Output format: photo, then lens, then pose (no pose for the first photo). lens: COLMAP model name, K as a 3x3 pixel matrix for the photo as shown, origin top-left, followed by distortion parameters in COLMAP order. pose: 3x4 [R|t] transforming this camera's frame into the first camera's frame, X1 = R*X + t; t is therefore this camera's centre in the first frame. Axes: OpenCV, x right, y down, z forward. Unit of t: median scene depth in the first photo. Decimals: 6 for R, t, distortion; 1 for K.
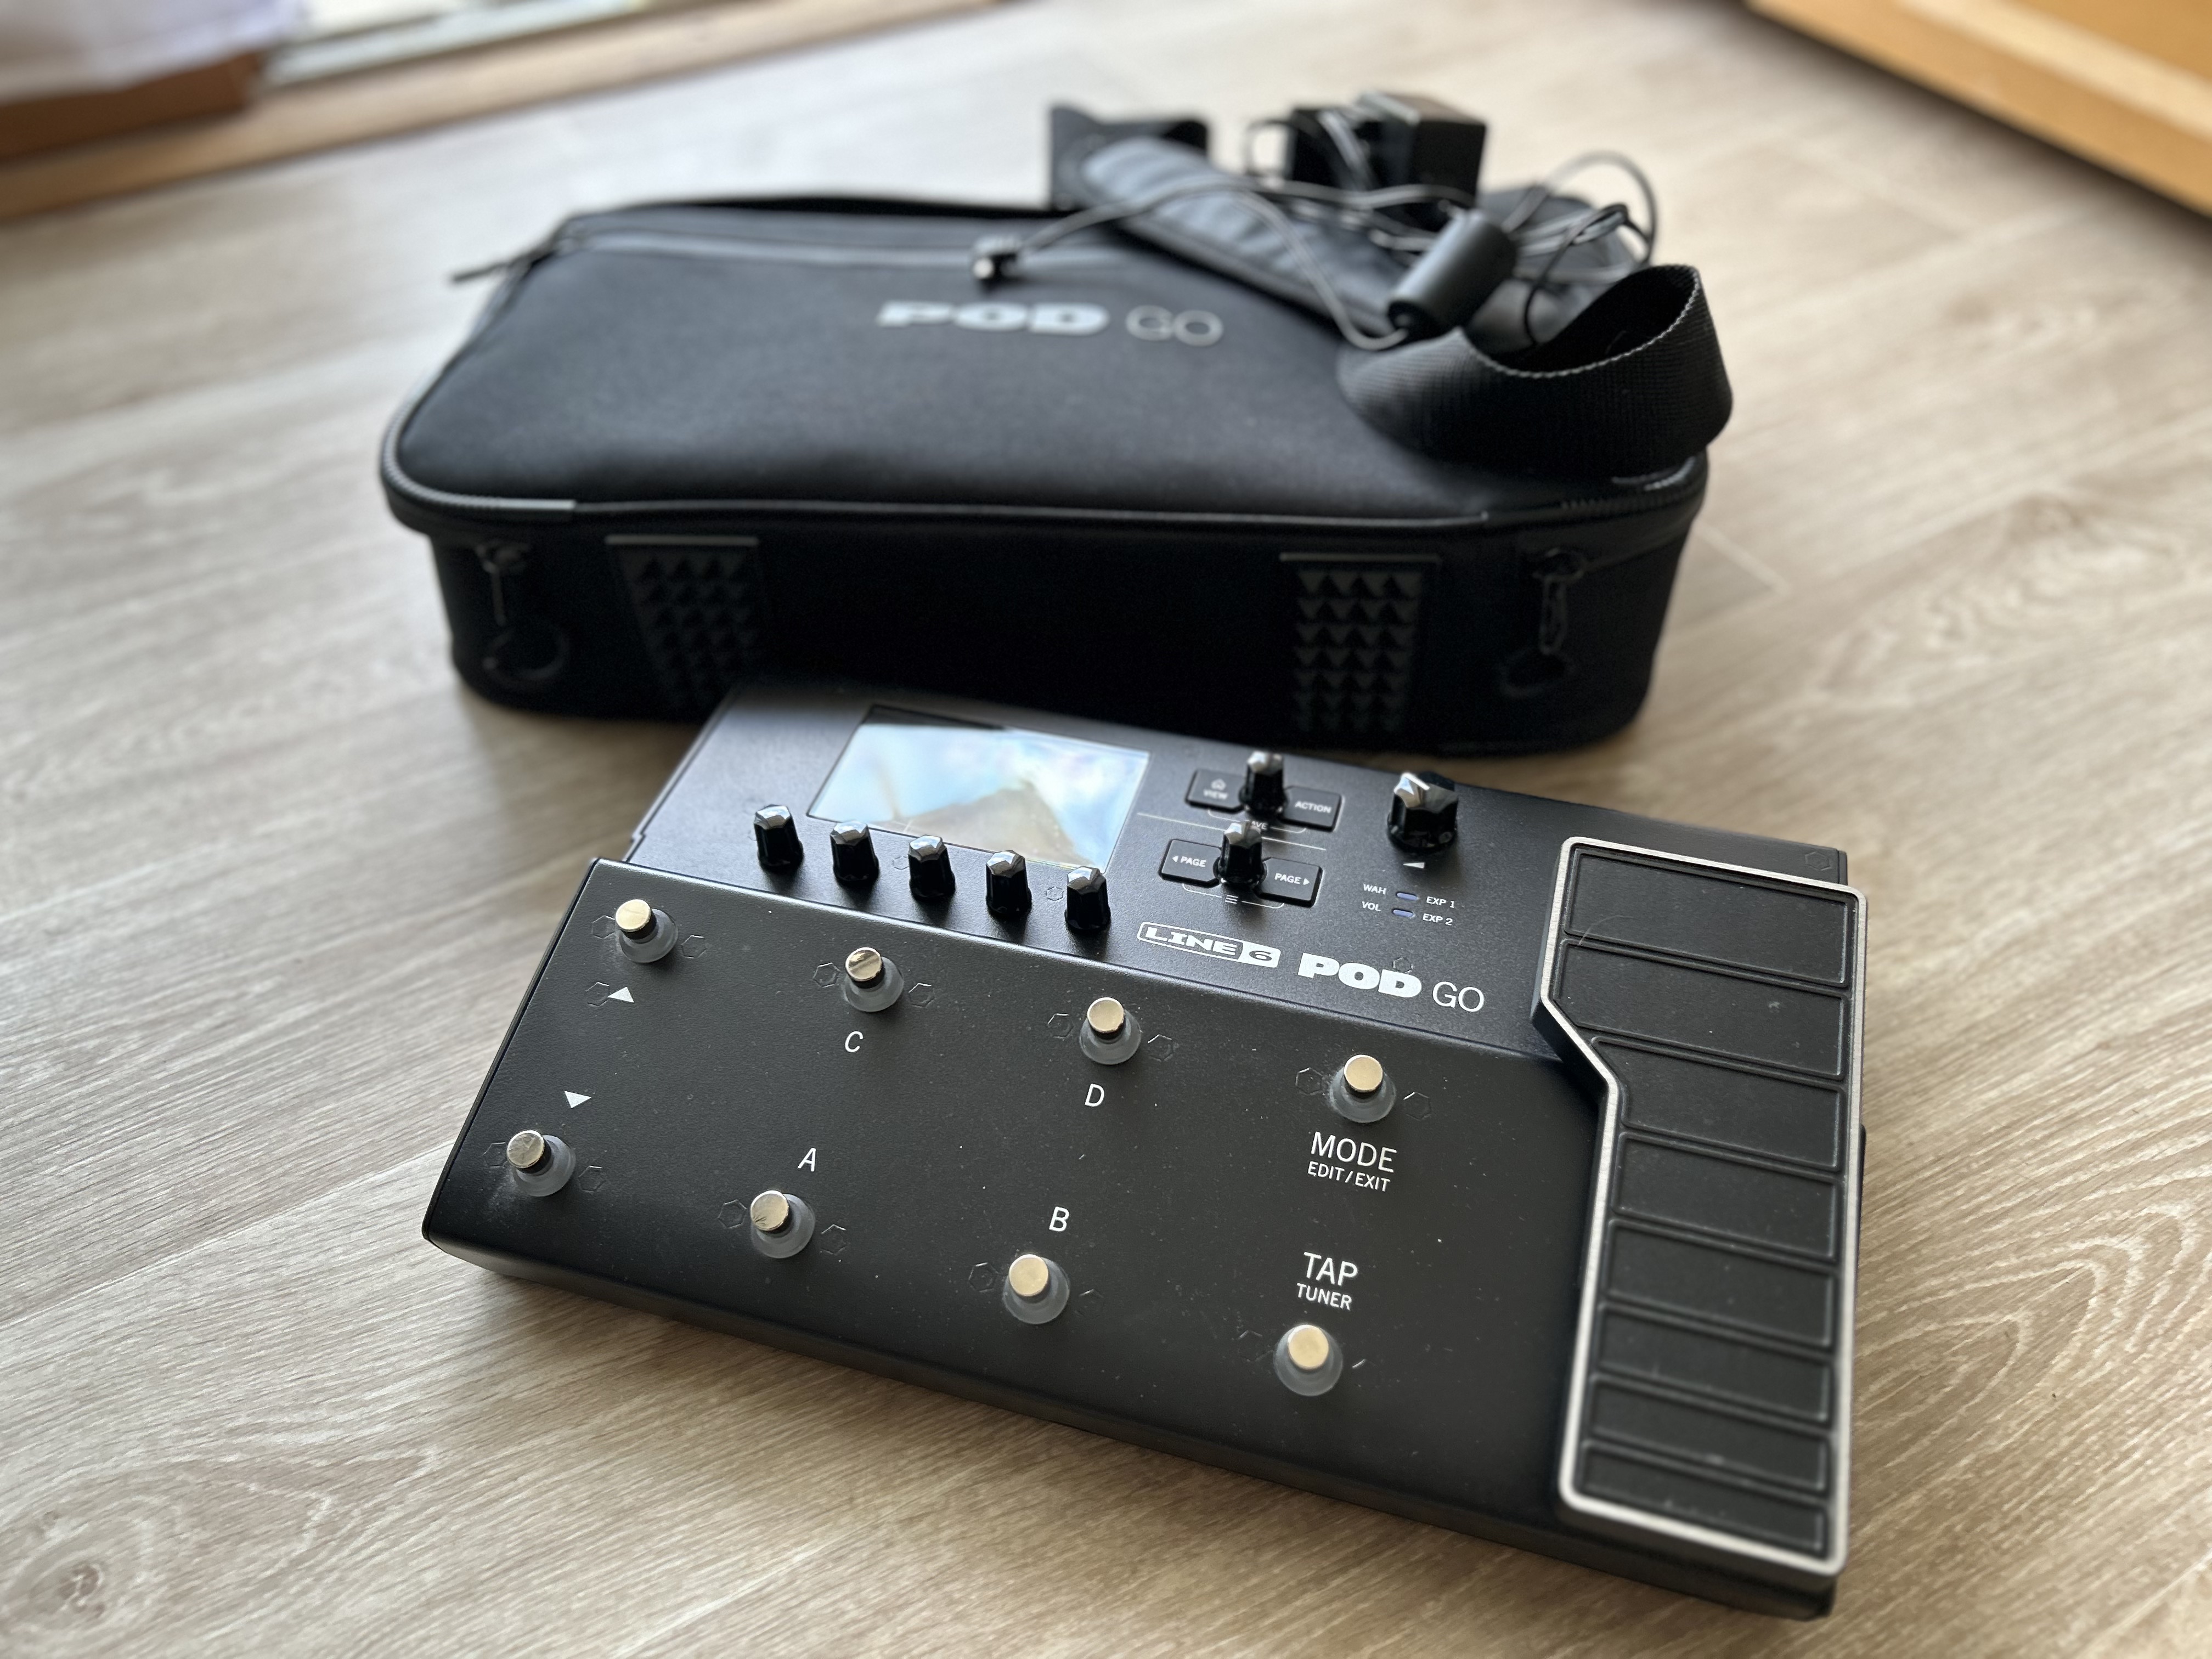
lens RADIAL K [[1670.2, 0, 1105.3], [0, 1670.2, 832.5], [0, 0, 1]] dist [0.051018, -0.067672]
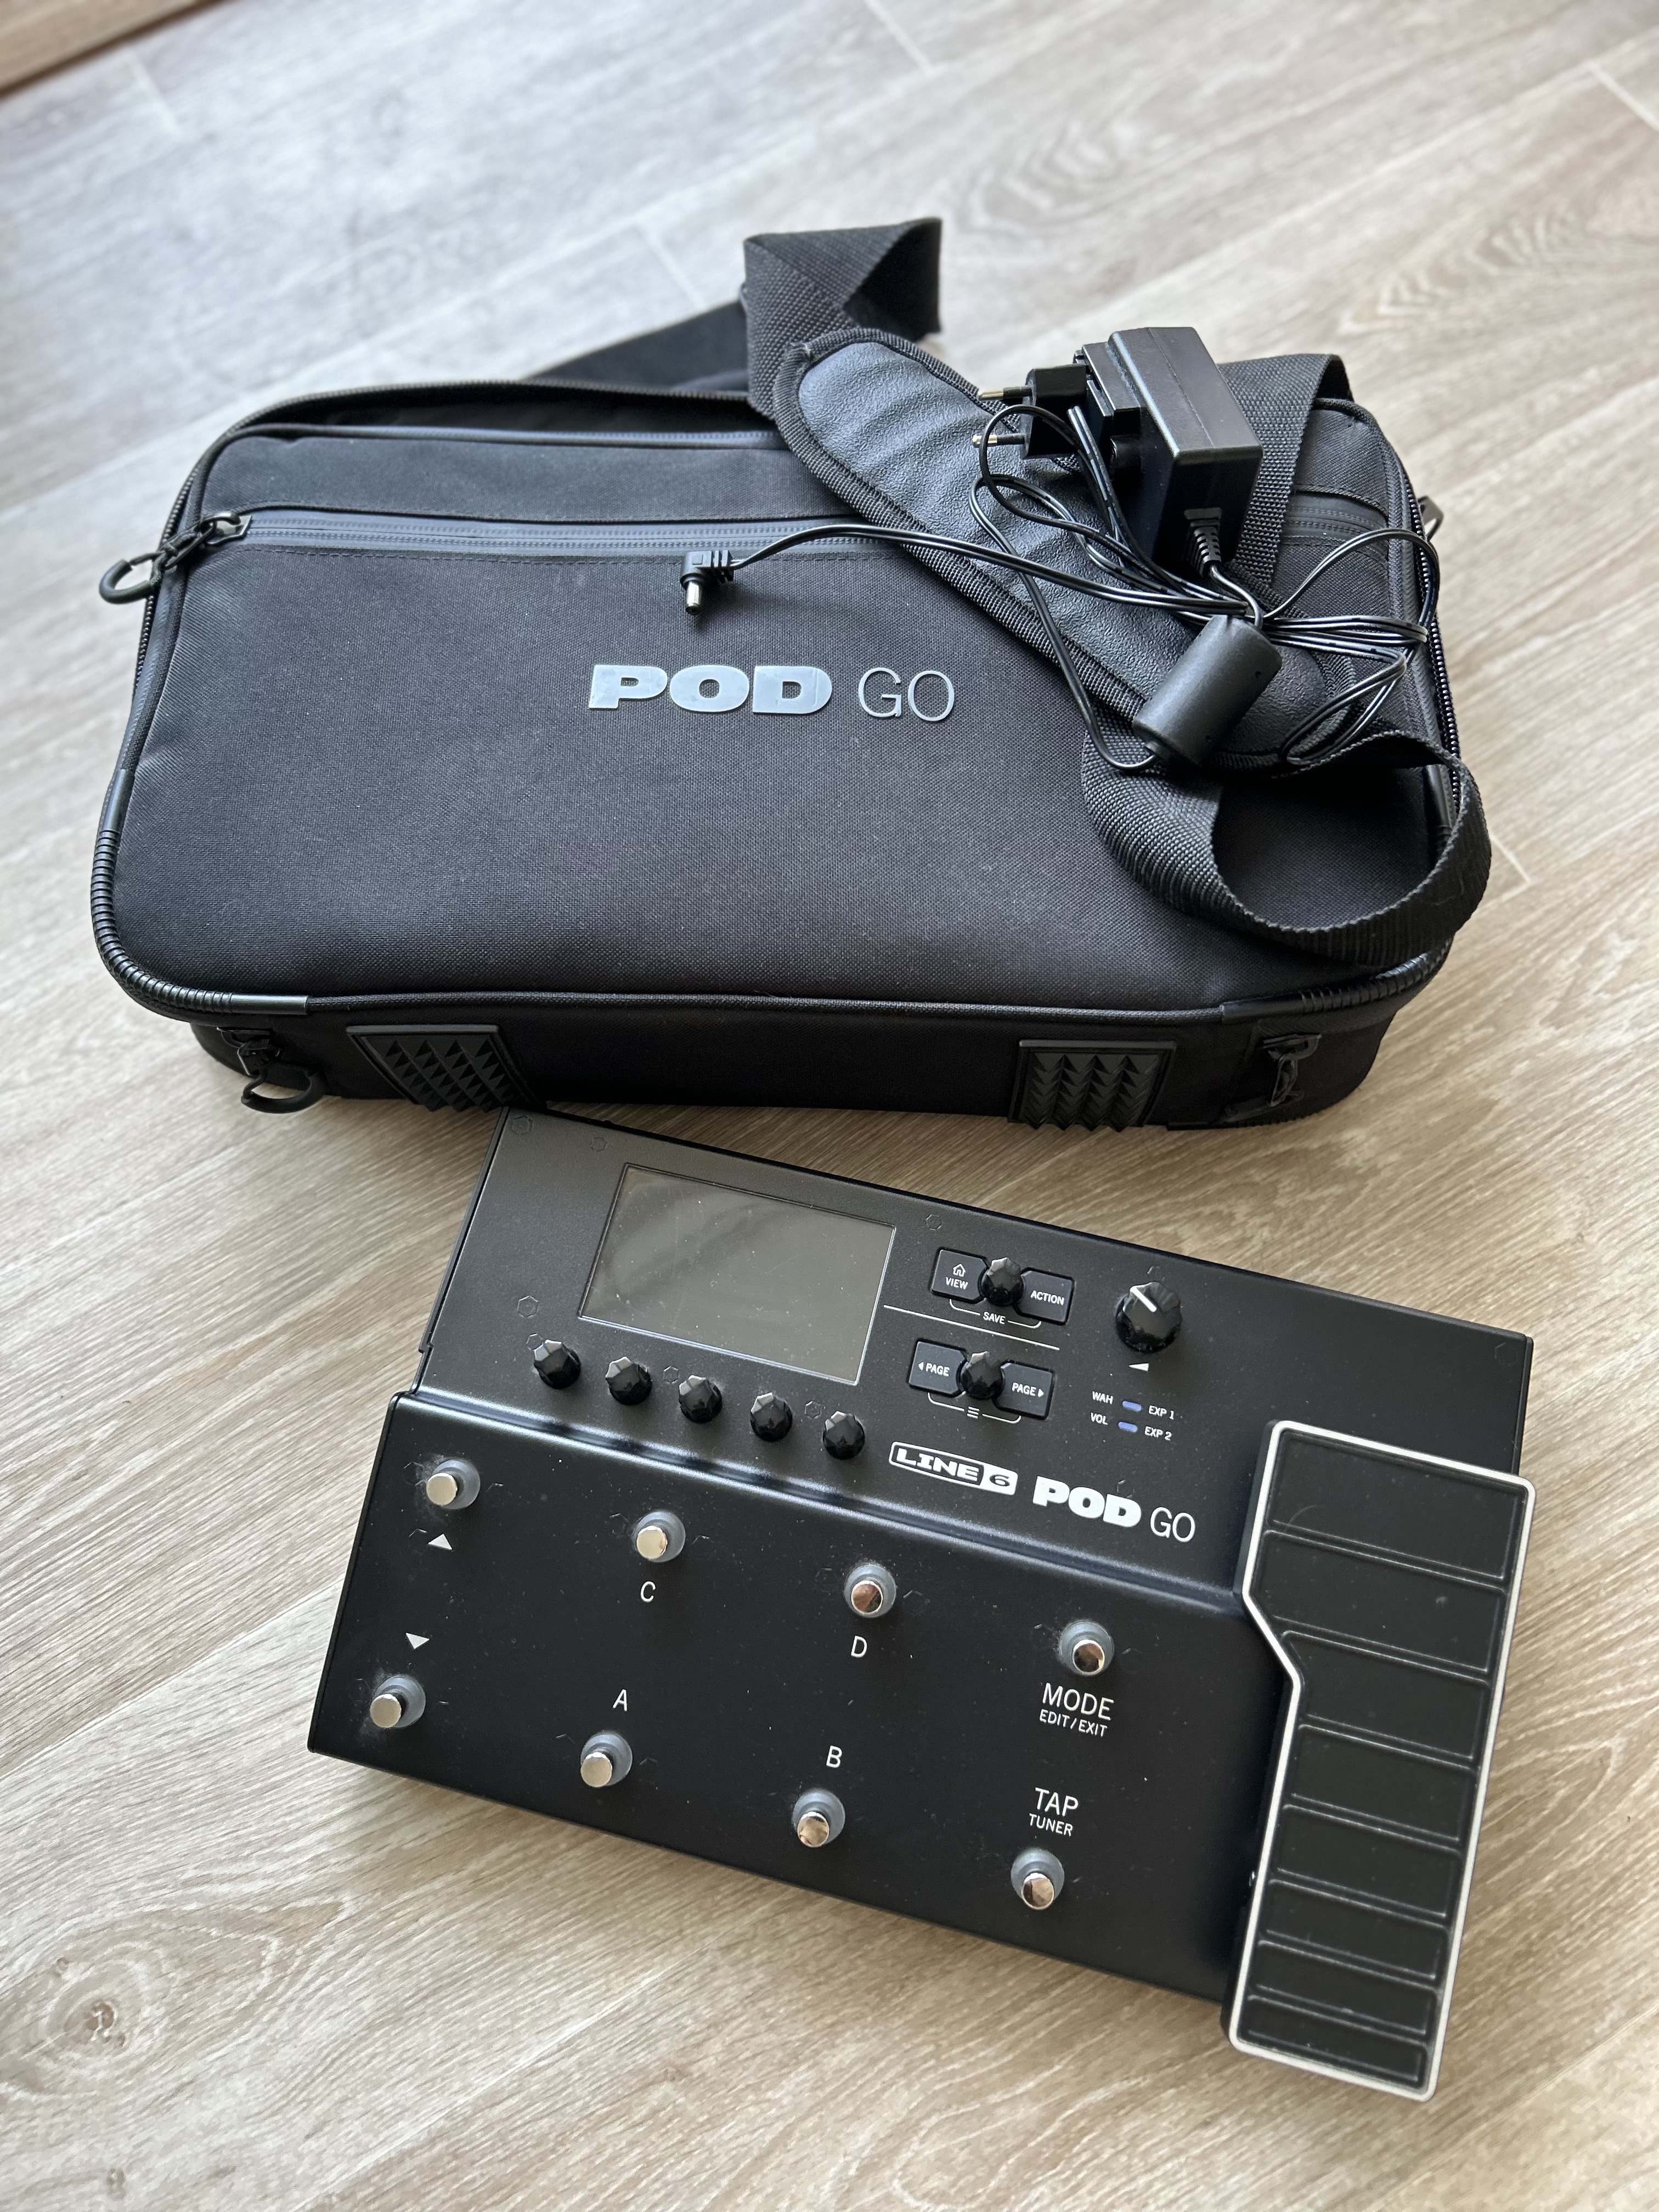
lens RADIAL K [[1670.2, 0, 839.2], [0, 1670.2, 1105.4], [0, 0, 1]] dist [0.051018, -0.067672]
pose [[0.999321, -0.036845, -0.000469, -0.005535], [0.033671, 0.907913, 0.417804, -0.661202], [-0.014968, -0.417536, 0.908537, 0.083789]]
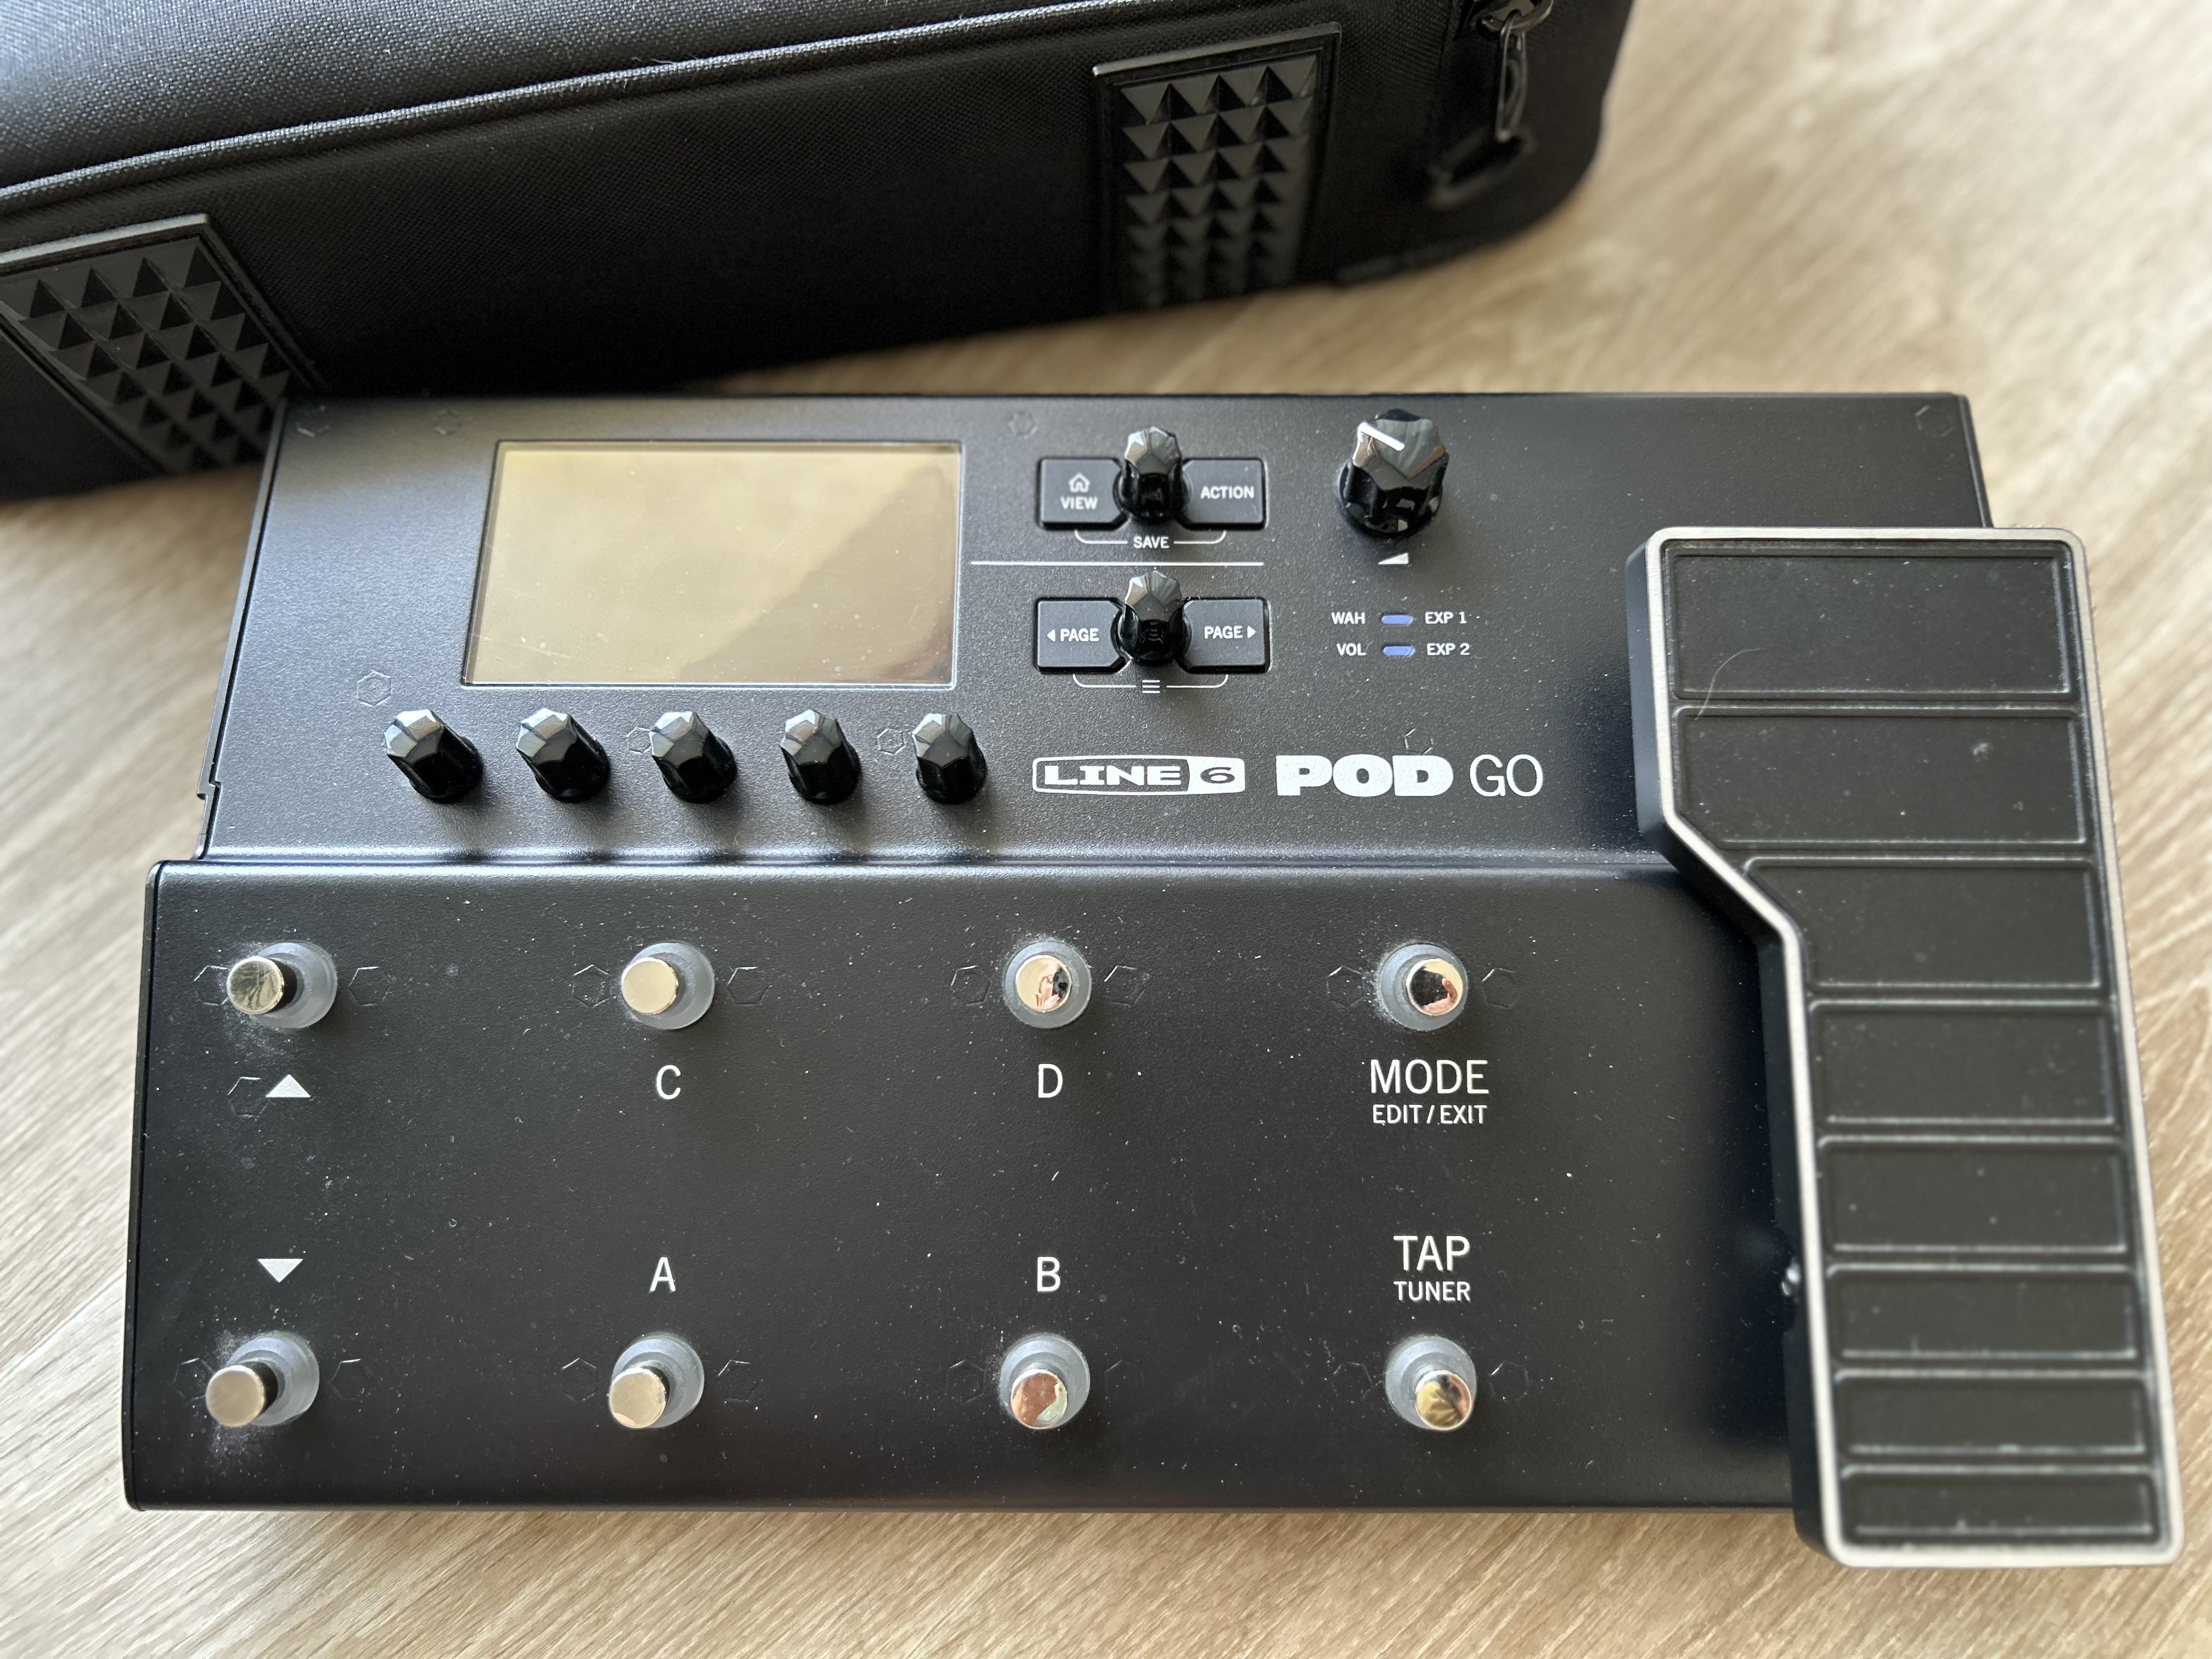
lens RADIAL K [[1670.2, 0, 1119.1], [0, 1670.2, 815.2], [0, 0, 1]] dist [0.051018, -0.067672]
pose [[0.961344, -0.253369, 0.107801, -0.024310], [0.186040, 0.886314, 0.424072, -0.217942], [-0.202992, -0.387624, 0.899190, 0.406915]]
